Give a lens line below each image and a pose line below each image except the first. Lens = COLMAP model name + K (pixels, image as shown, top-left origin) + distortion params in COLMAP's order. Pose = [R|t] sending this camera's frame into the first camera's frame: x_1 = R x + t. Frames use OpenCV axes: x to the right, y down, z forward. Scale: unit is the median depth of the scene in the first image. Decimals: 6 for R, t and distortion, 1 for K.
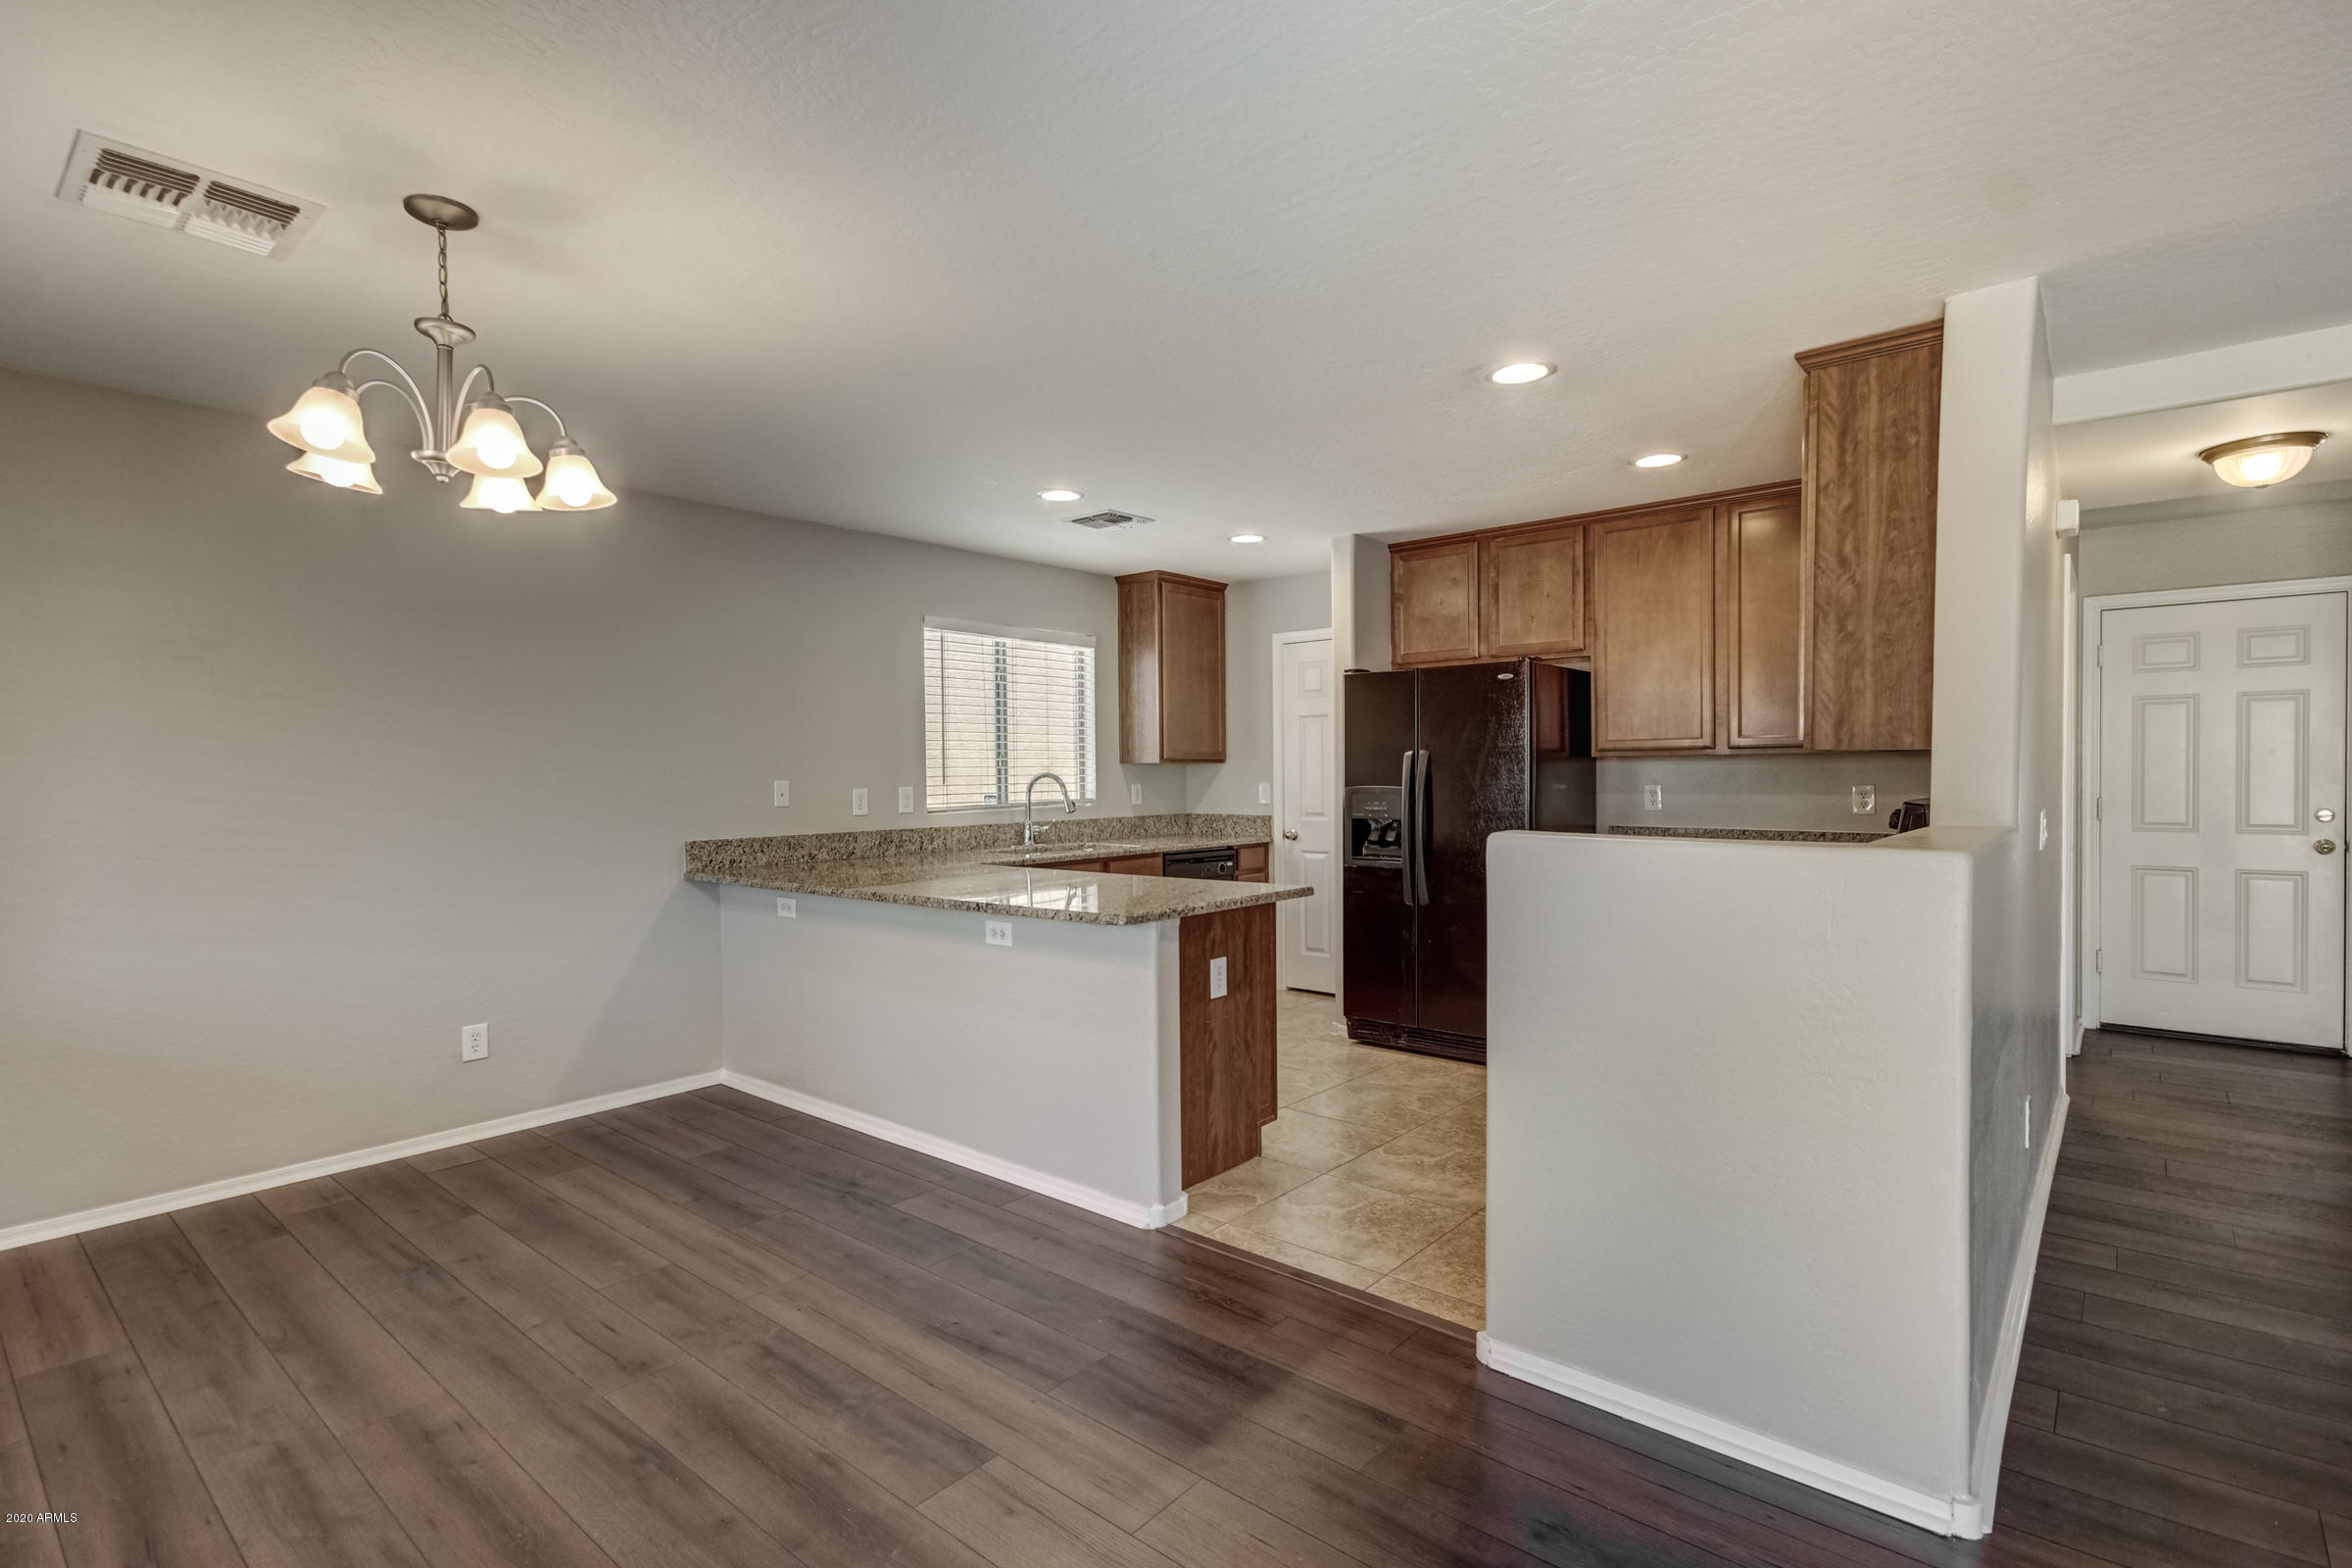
lens RADIAL K [[1097.6, 0, 1165.8], [0, 1097.6, 777.9], [0, 0, 1]] dist [0.000727, -0.000002]
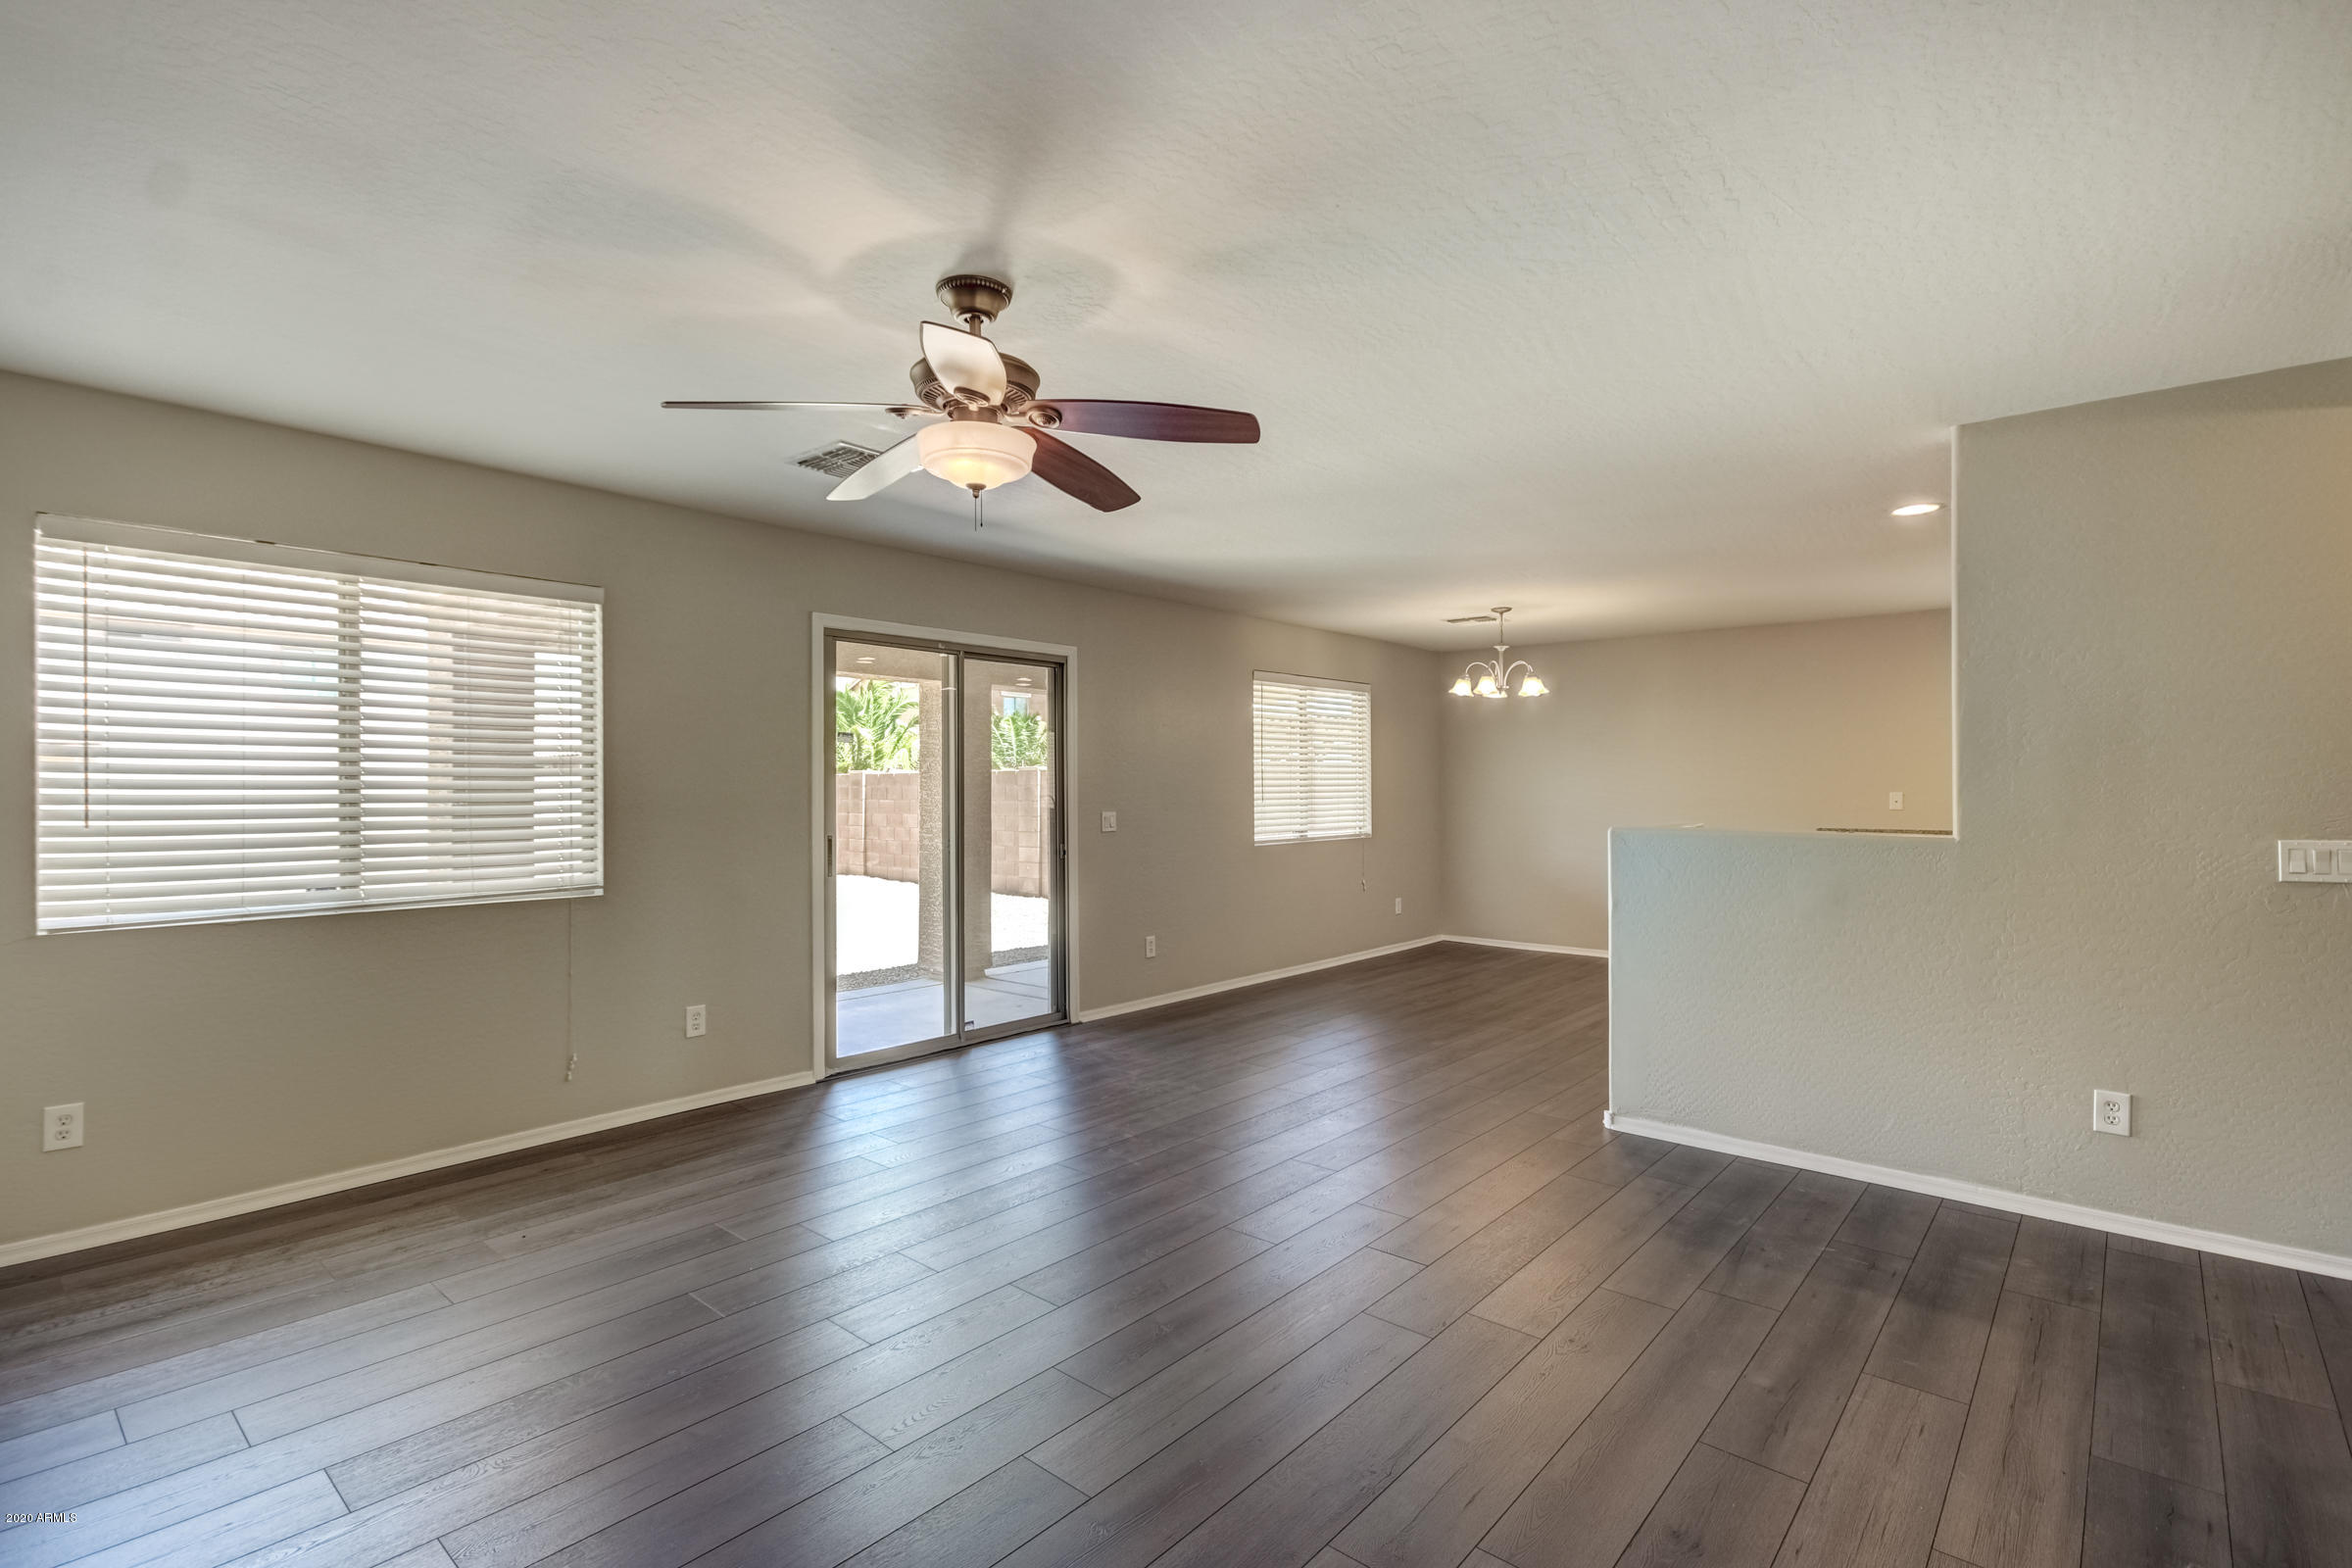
lens RADIAL K [[1126.2, 0, 1176.0], [0, 1126.2, 784.0], [0, 0, 1]] dist [-0.000658, 0.000038]
pose [[-0.003484, 0.001644, -0.999993, 2.246421], [-0.006580, 0.999977, 0.001667, -0.016956], [0.999972, 0.006586, -0.003473, 0.077434]]
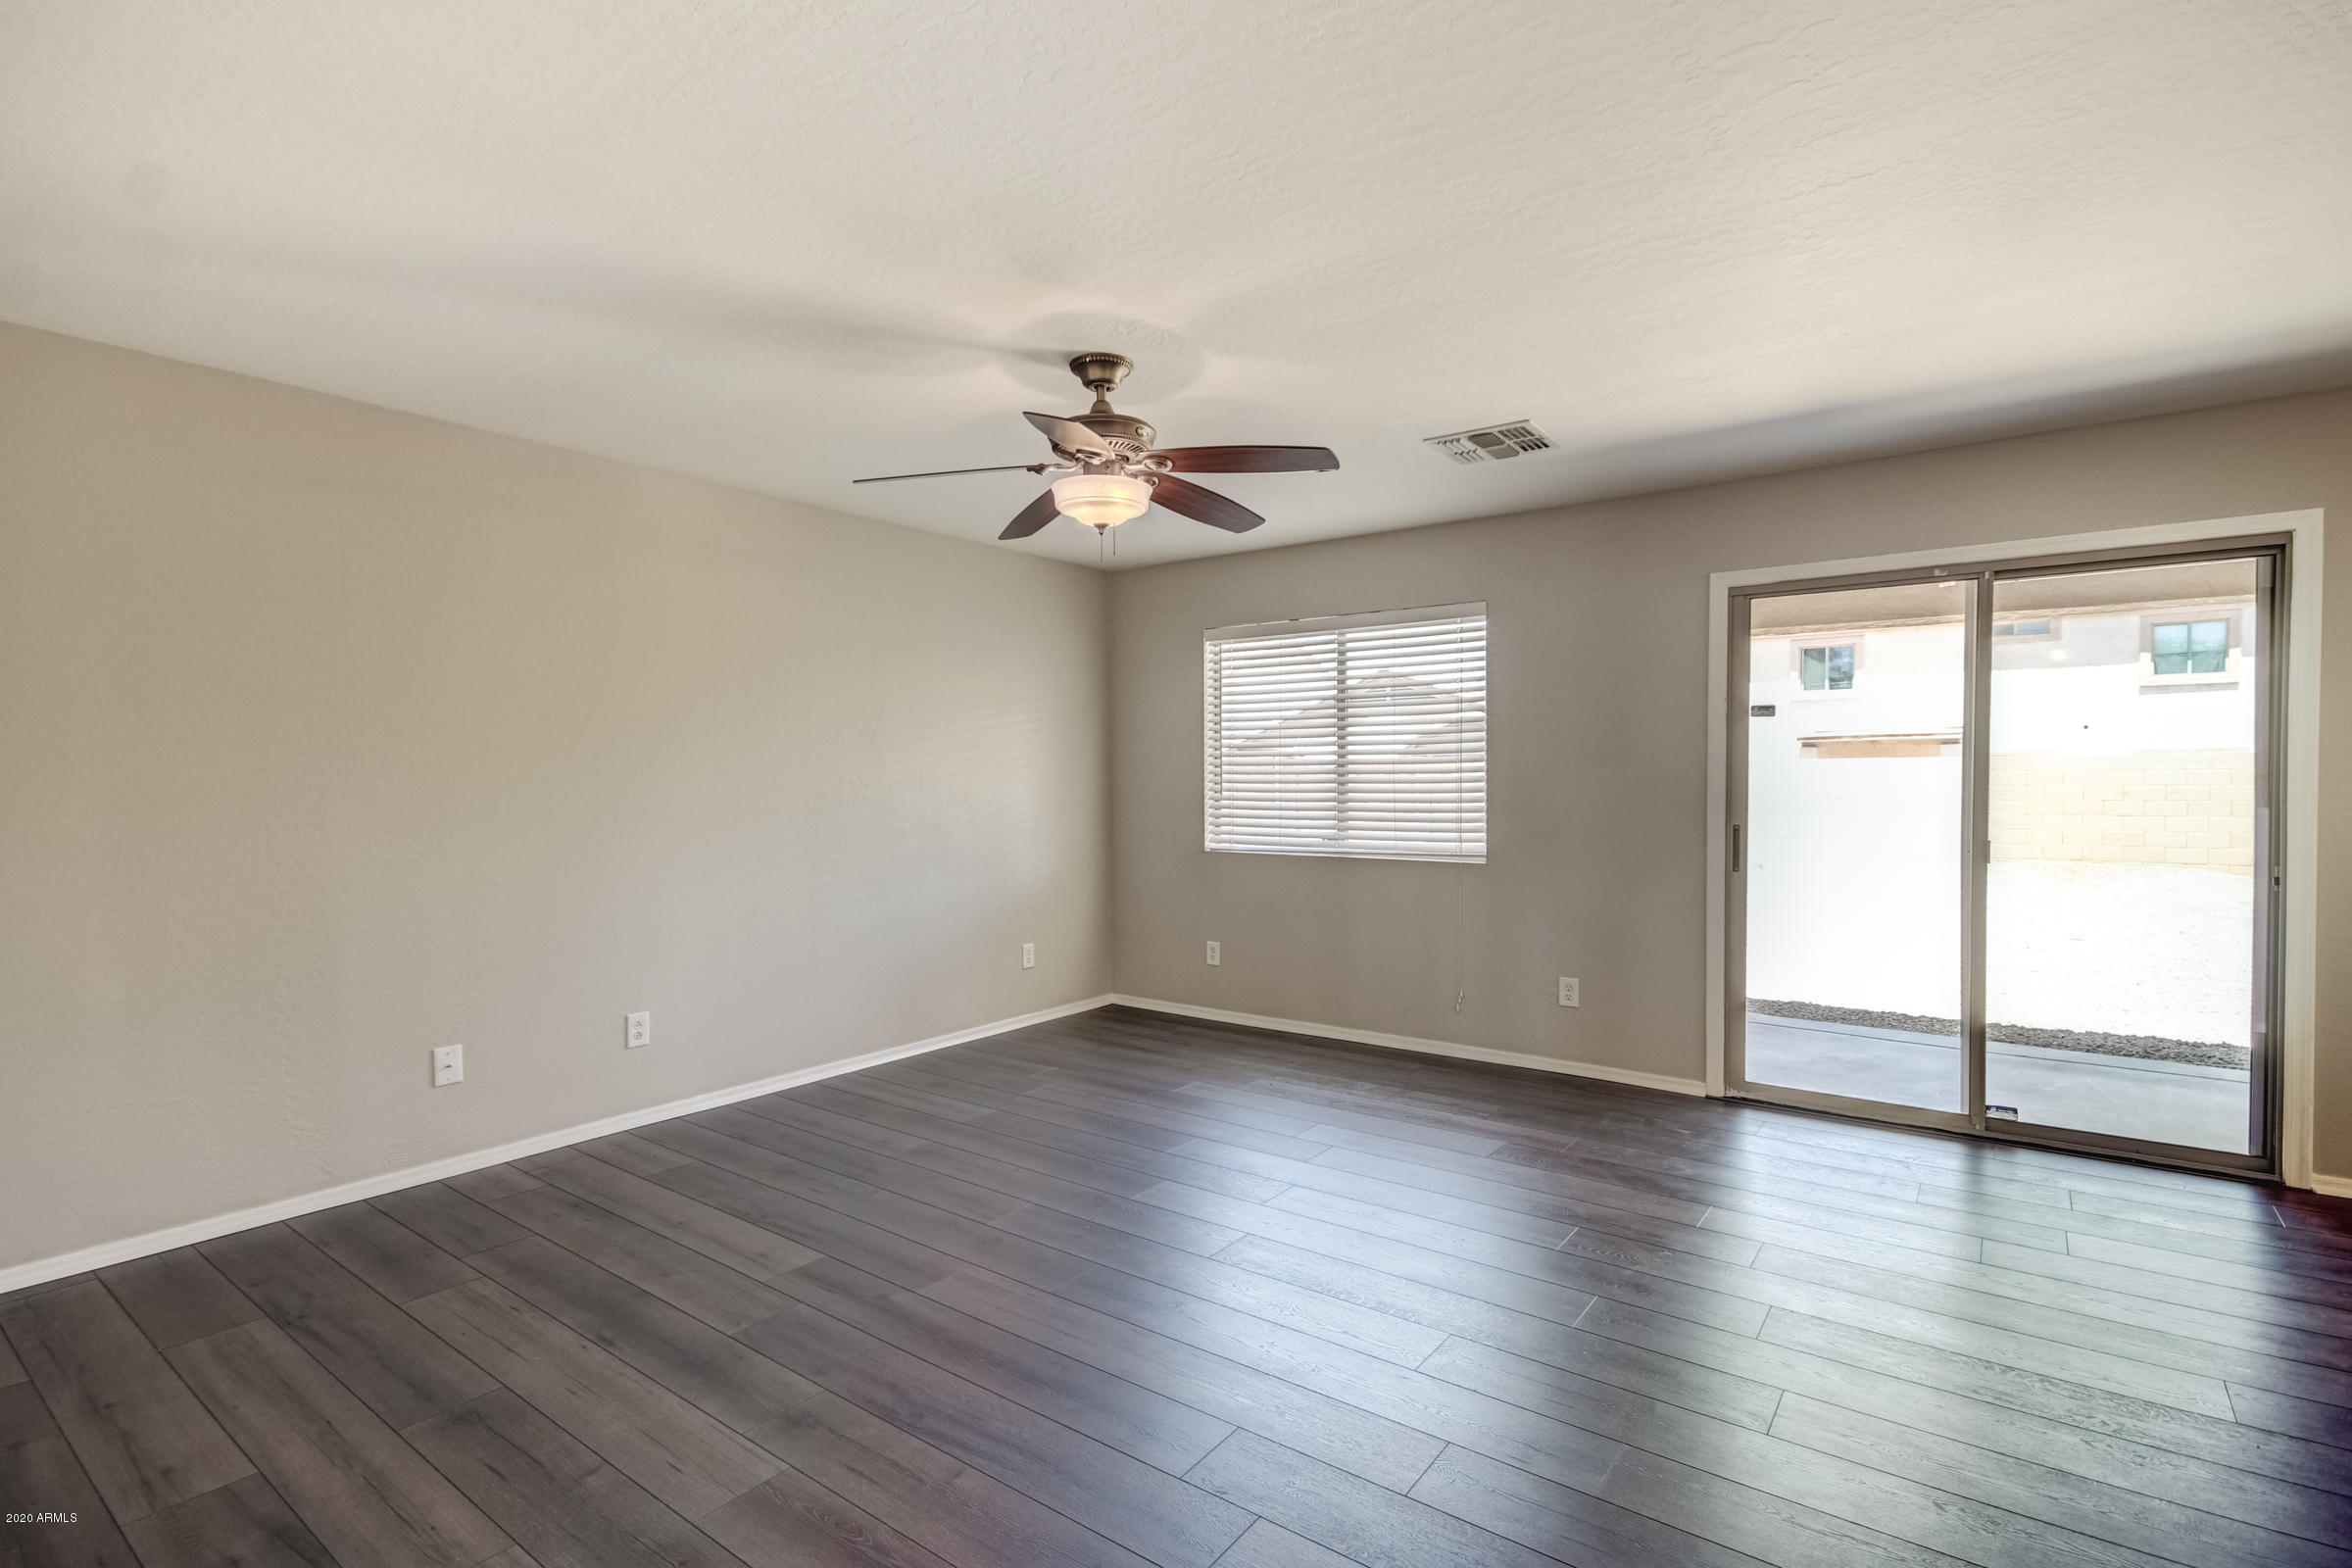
lens RADIAL K [[1085.1, 0, 1139.7], [0, 1085.1, 791.6], [0, 0, 1]] dist [-0.001107, -0.000406]
pose [[-0.999254, 0.014552, -0.035764, 1.241375], [0.013780, 0.999668, 0.021749, -0.018884], [0.036069, 0.021240, -0.999124, 1.100637]]
